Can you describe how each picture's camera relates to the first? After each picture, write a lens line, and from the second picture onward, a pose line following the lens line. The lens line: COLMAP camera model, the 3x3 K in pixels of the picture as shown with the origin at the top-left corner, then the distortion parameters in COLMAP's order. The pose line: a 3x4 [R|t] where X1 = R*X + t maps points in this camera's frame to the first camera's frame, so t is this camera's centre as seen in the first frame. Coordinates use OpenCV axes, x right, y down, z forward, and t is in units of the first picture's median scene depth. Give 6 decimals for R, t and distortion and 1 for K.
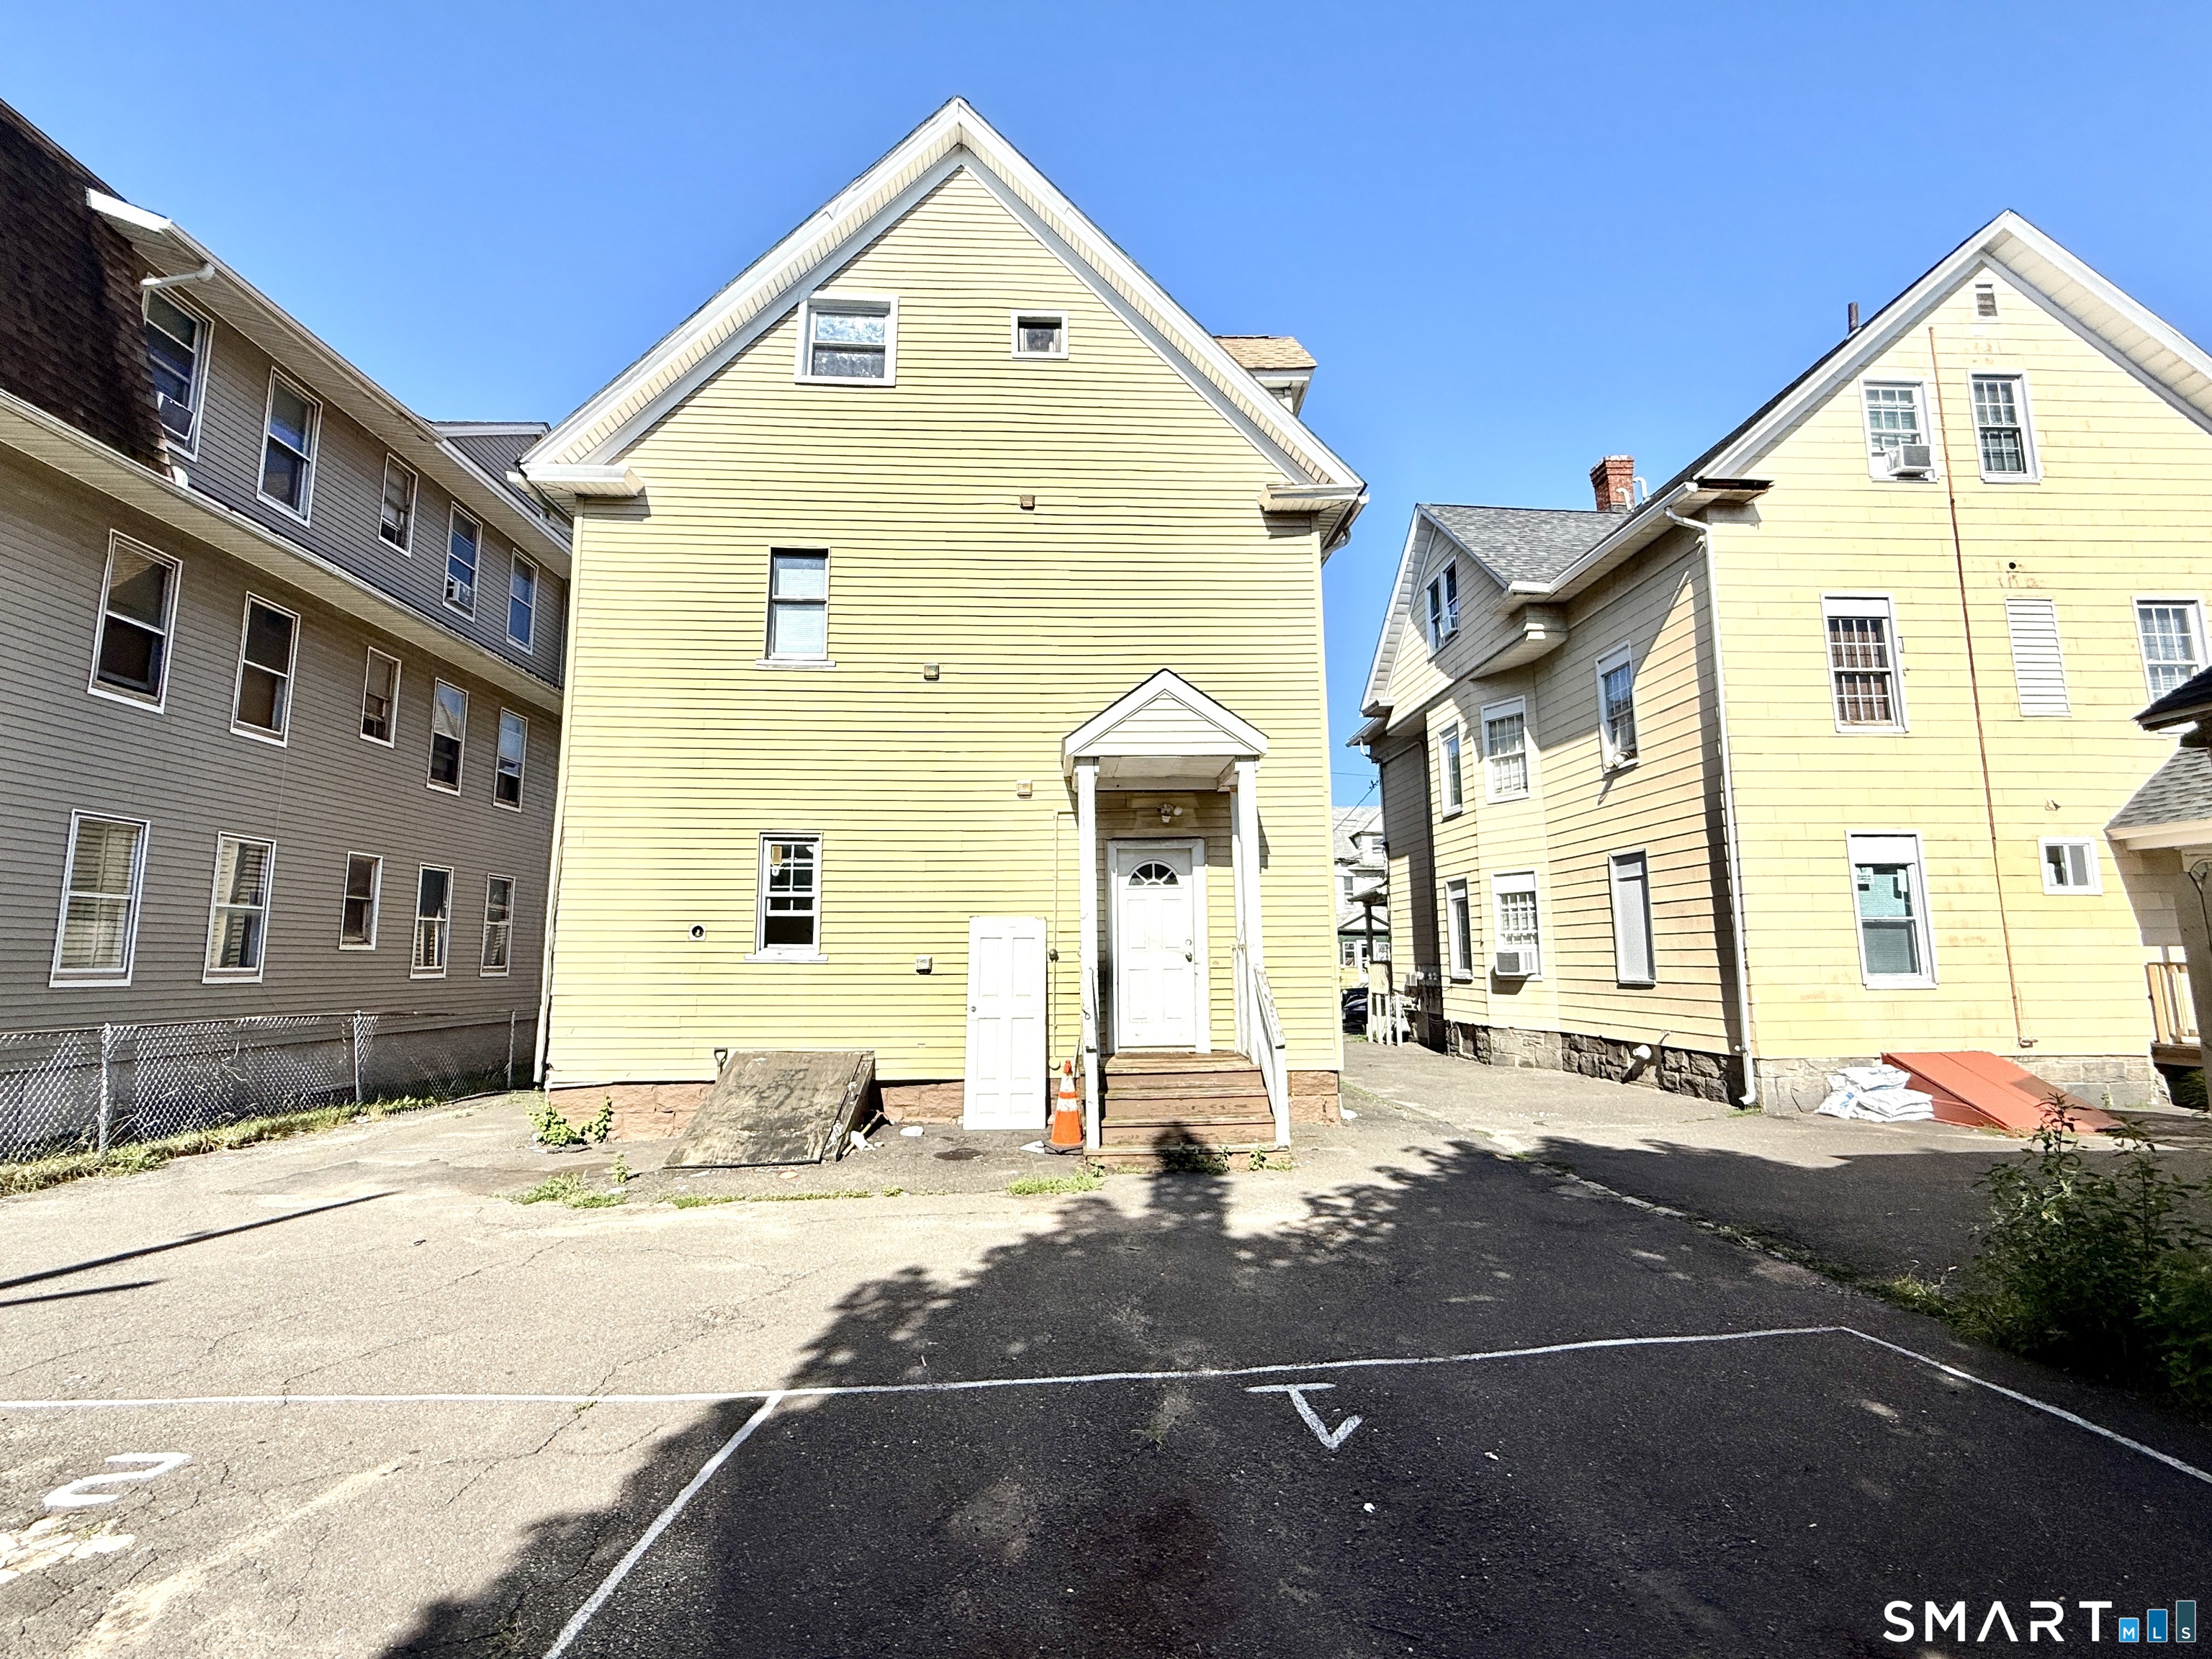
lens RADIAL K [[959.8, 0, 1106.0], [0, 959.8, 829.5], [0, 0, 1]] dist [-0.000853, 0.000072]
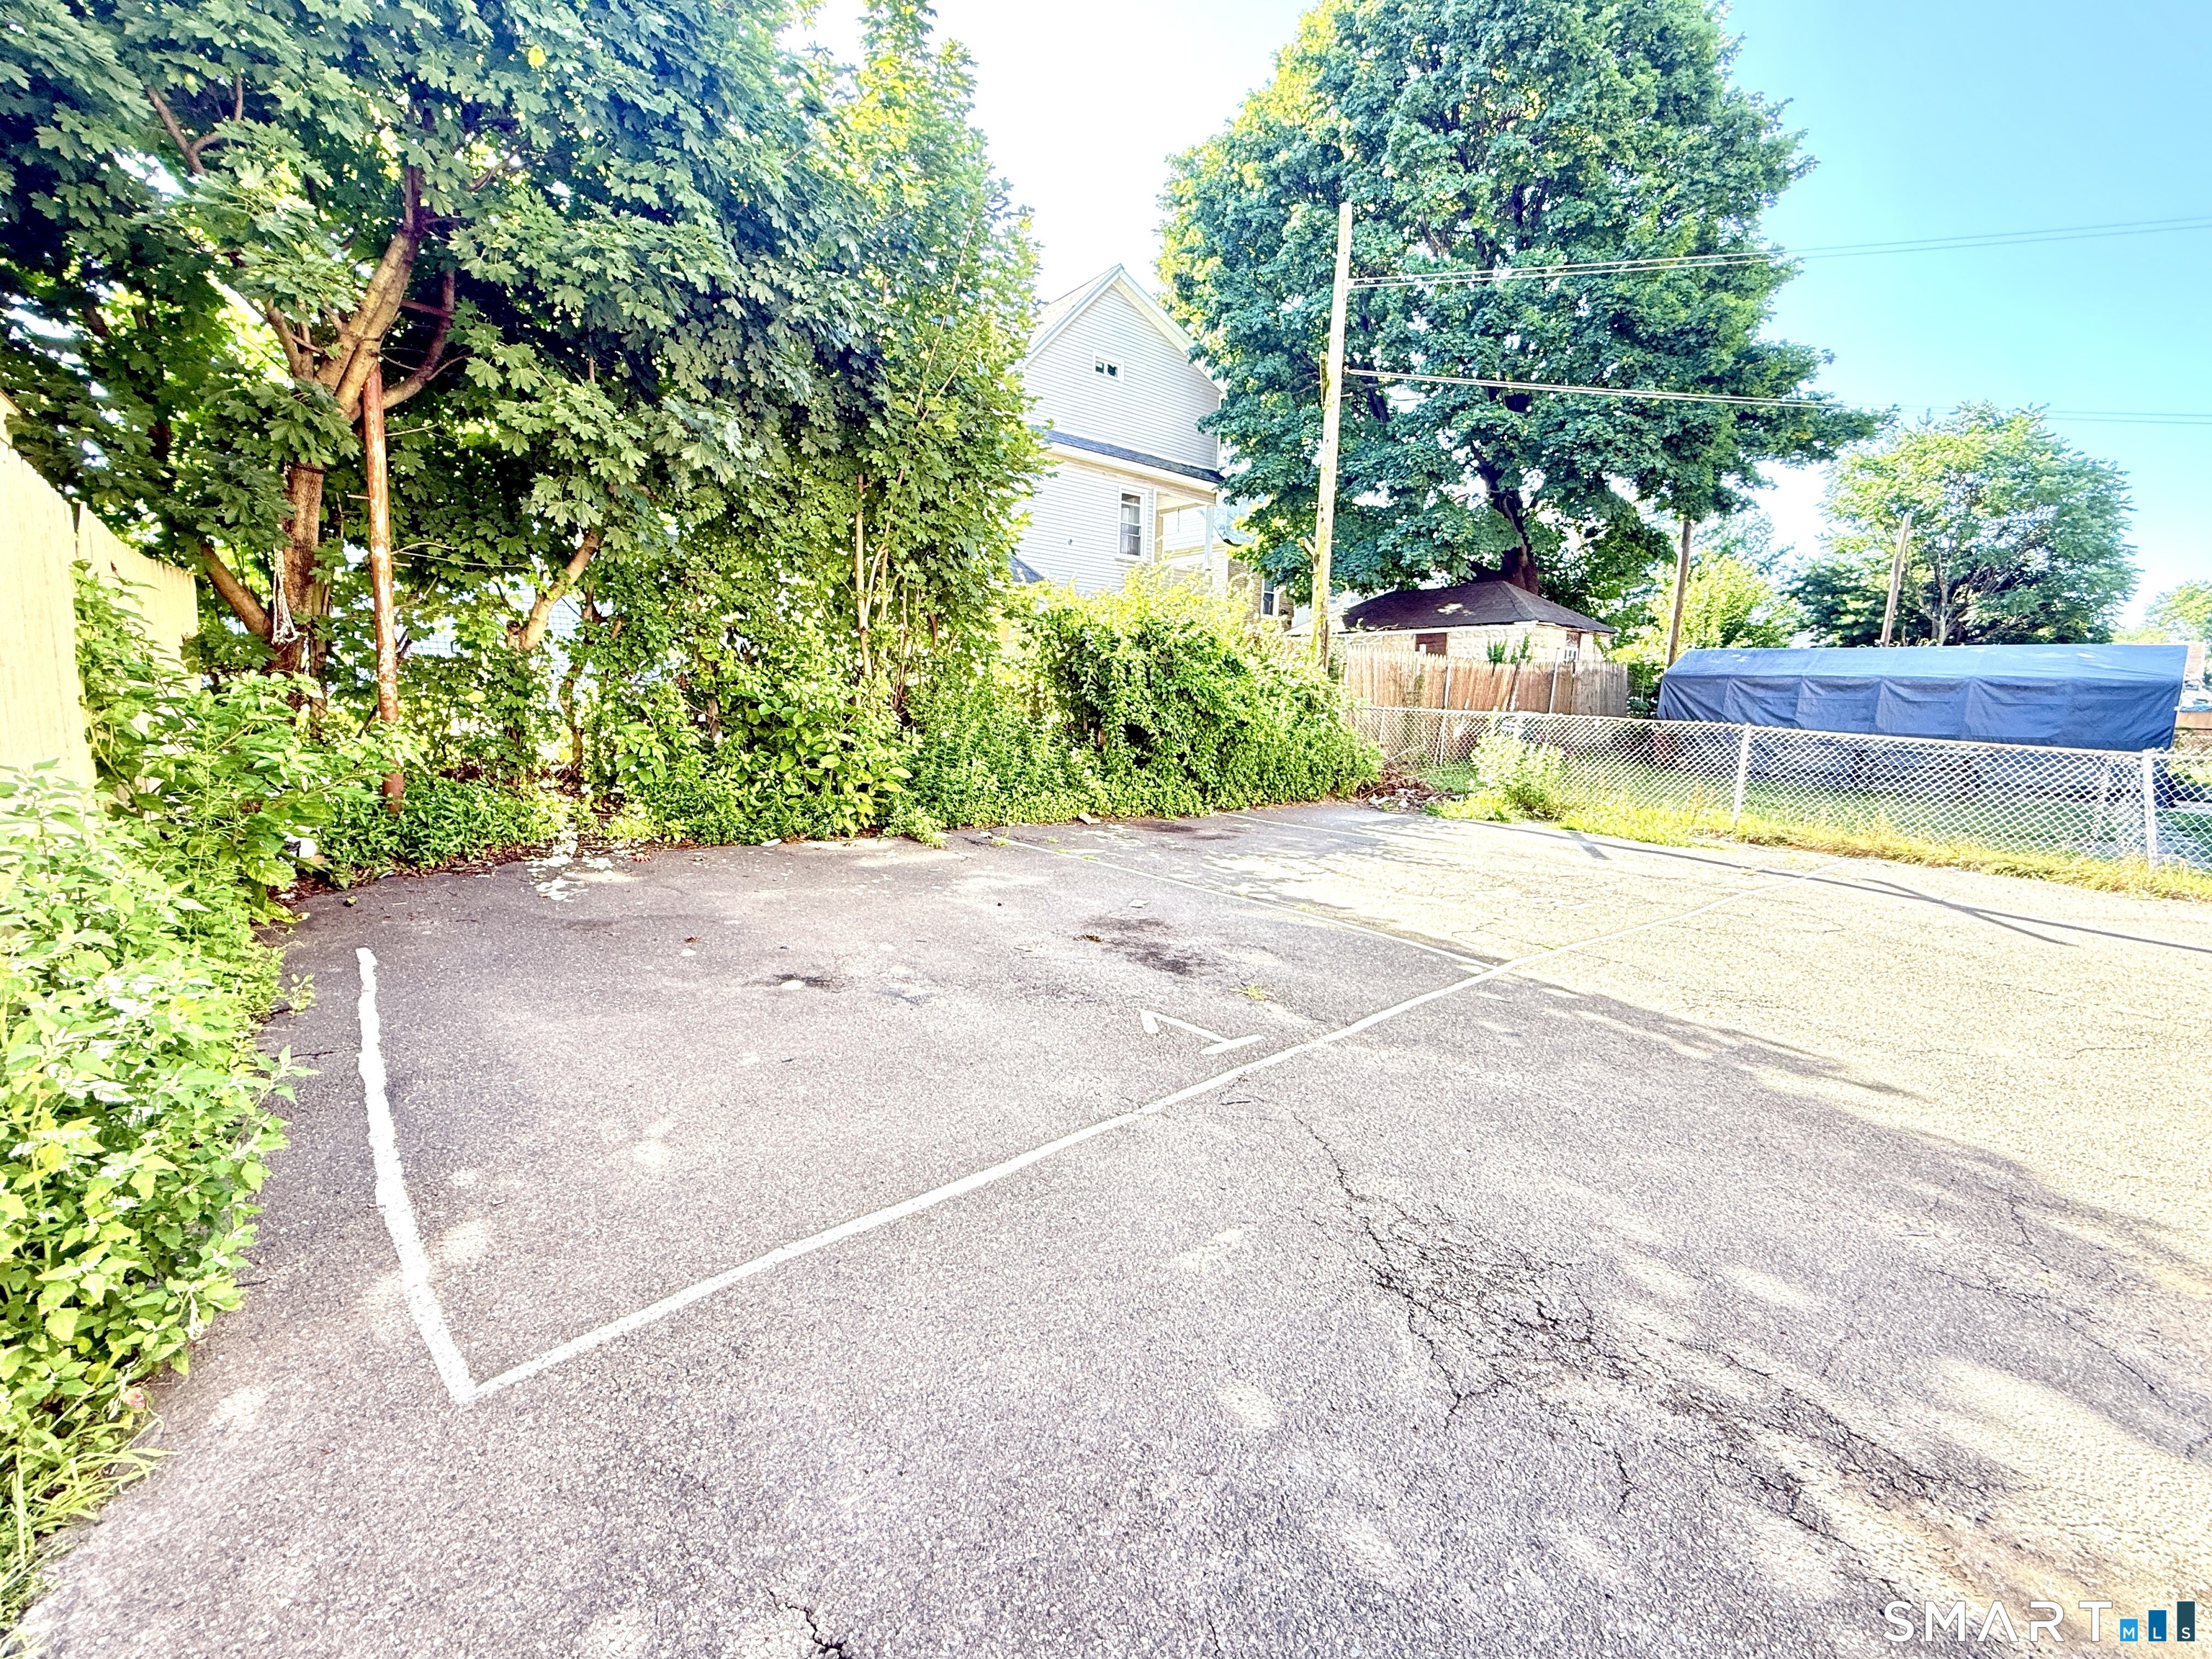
lens RADIAL K [[959.8, 0, 1106.0], [0, 959.8, 829.5], [0, 0, 1]] dist [-0.000853, 0.000072]
pose [[-0.781591, 0.067868, -0.620089, 0.710630], [0.066846, 0.997452, 0.024913, 0.253551], [0.620200, -0.021979, -0.784136, 1.342779]]
